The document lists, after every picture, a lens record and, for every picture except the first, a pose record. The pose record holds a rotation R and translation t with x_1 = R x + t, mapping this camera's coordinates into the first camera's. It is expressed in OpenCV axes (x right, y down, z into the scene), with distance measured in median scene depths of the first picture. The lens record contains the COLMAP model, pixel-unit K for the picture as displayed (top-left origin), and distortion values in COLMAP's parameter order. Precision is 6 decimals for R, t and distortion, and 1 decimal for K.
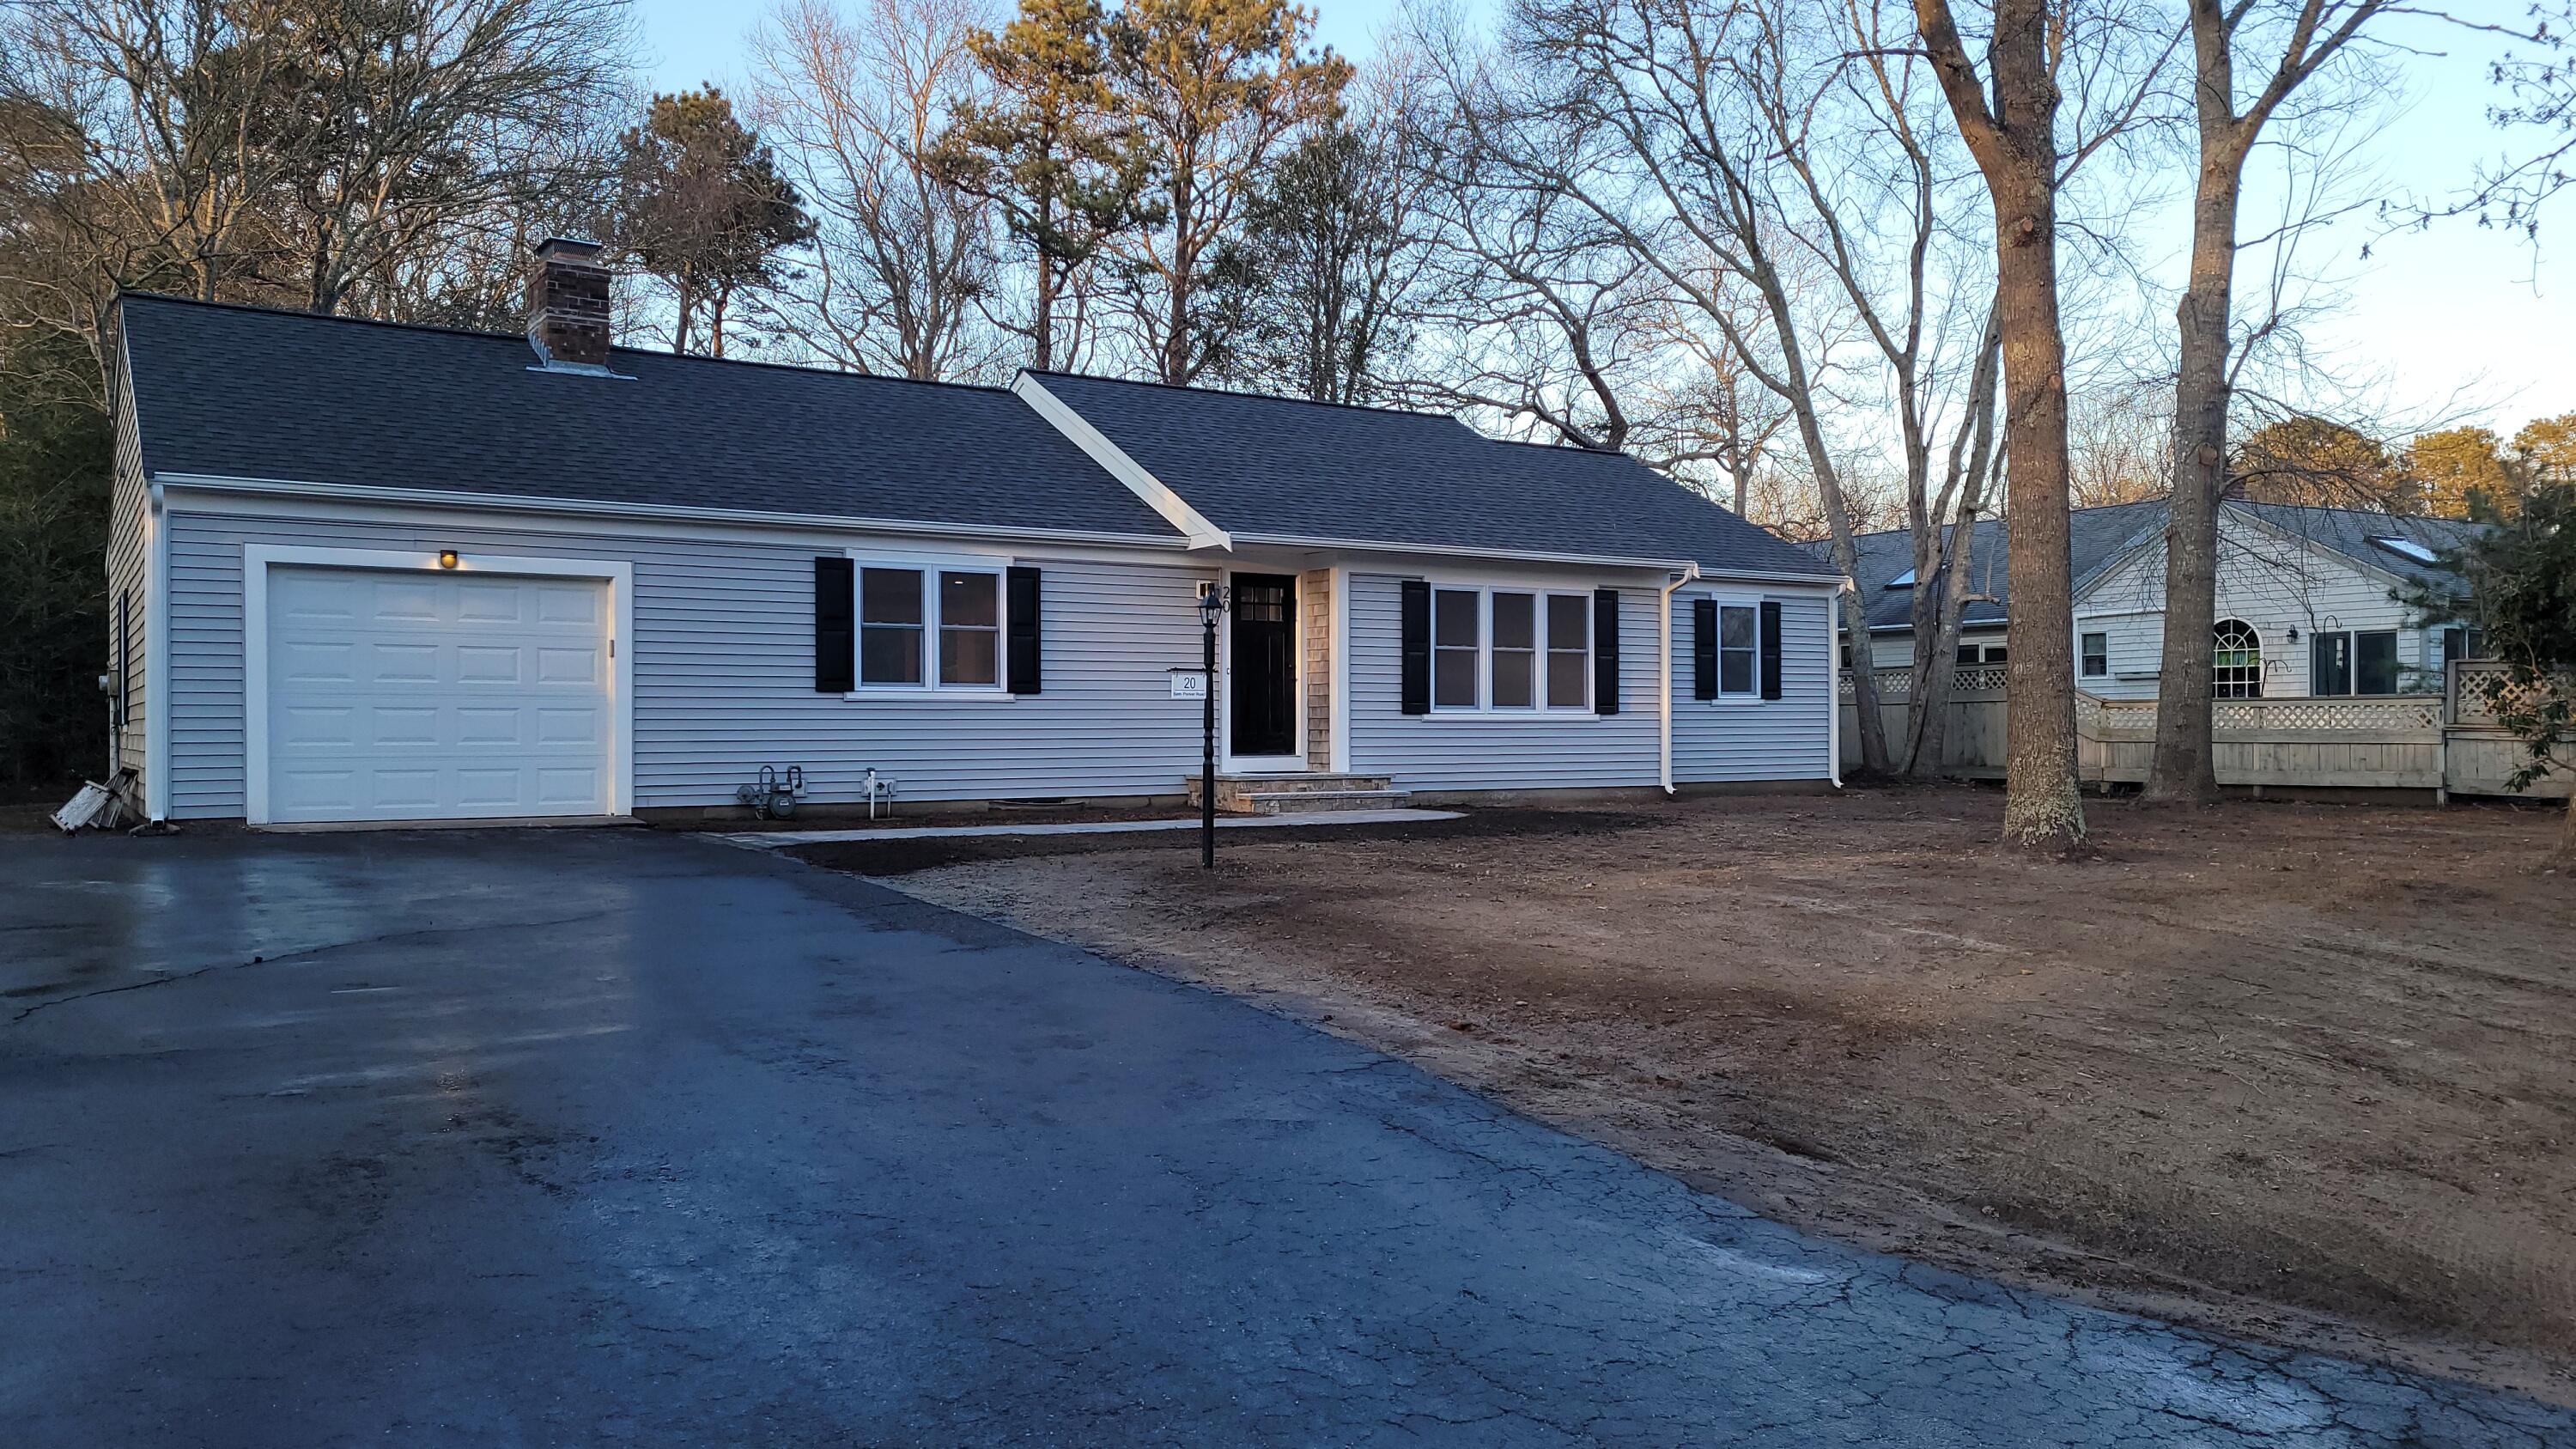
lens RADIAL K [[1923.0, 0, 1289.3], [0, 1923.0, 708.3], [0, 0, 1]] dist [0.072485, -0.061263]
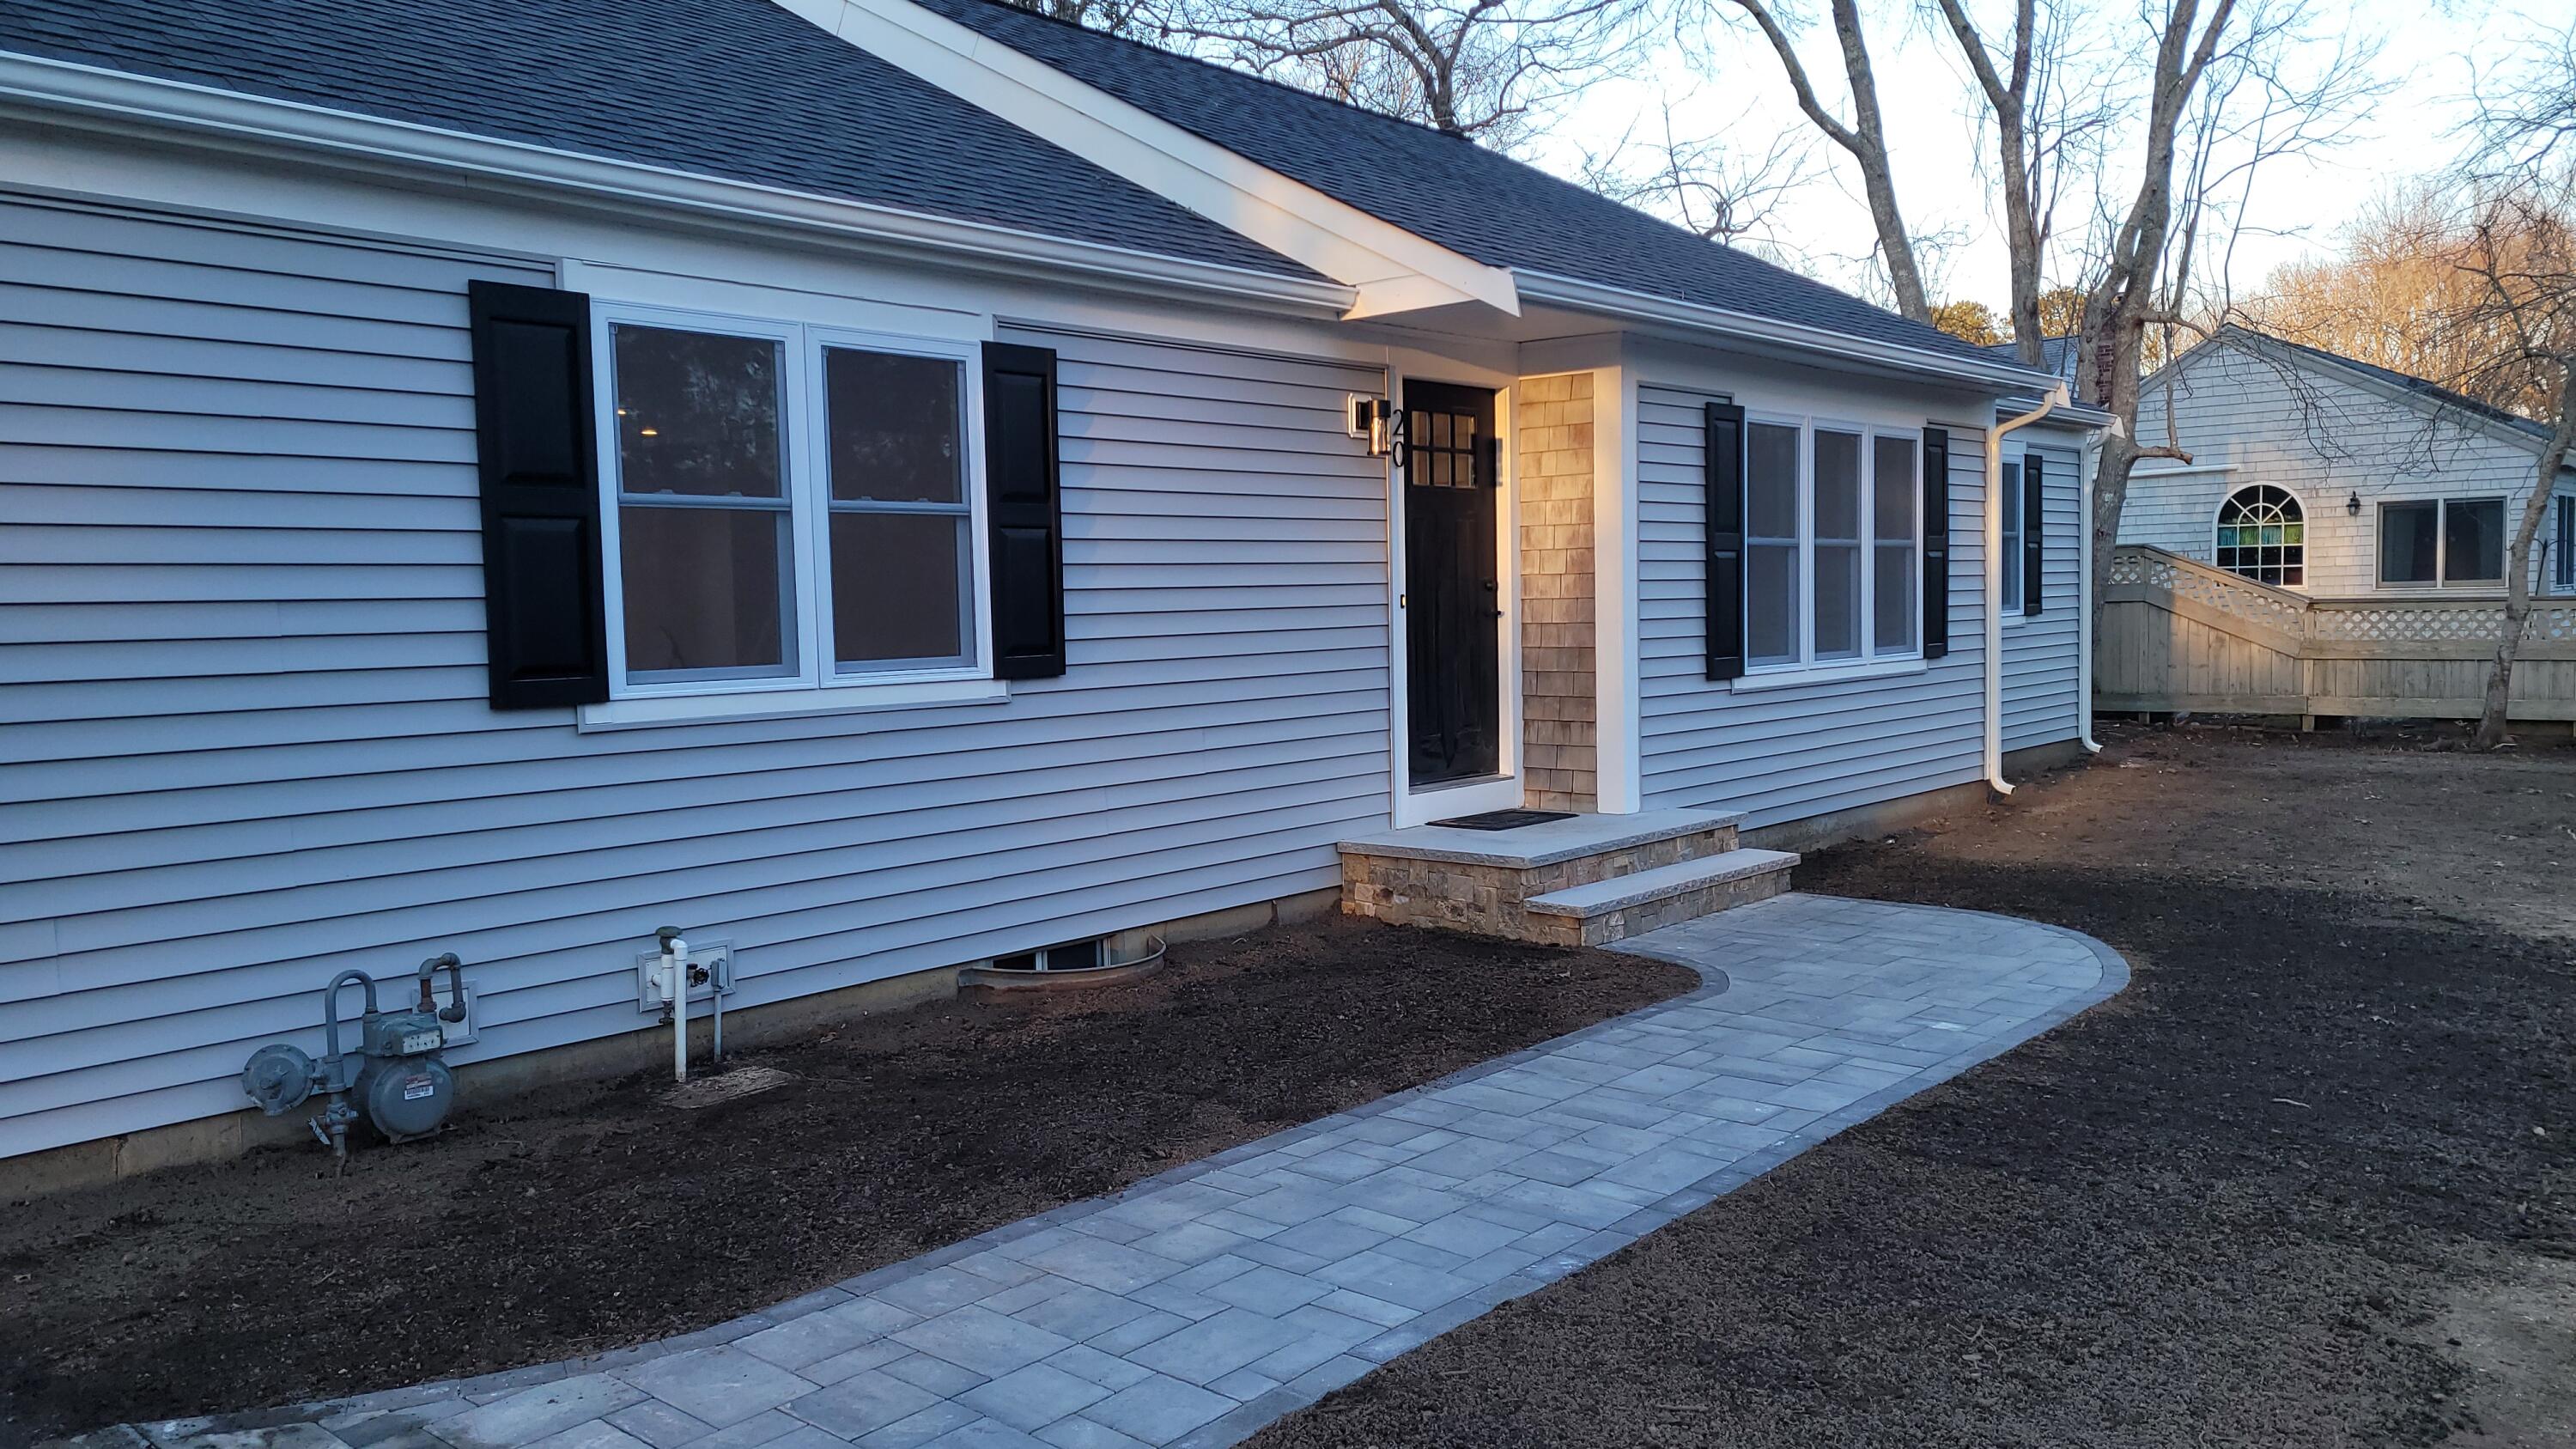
lens RADIAL K [[1958.3, 0, 1288.0], [0, 1958.3, 724.5], [0, 0, 1]] dist [0.058826, -0.001637]
pose [[0.962294, -0.032446, 0.270071, -0.193104], [0.012267, 0.997027, 0.076073, -0.027500], [-0.271736, -0.069891, 0.959830, 0.607103]]
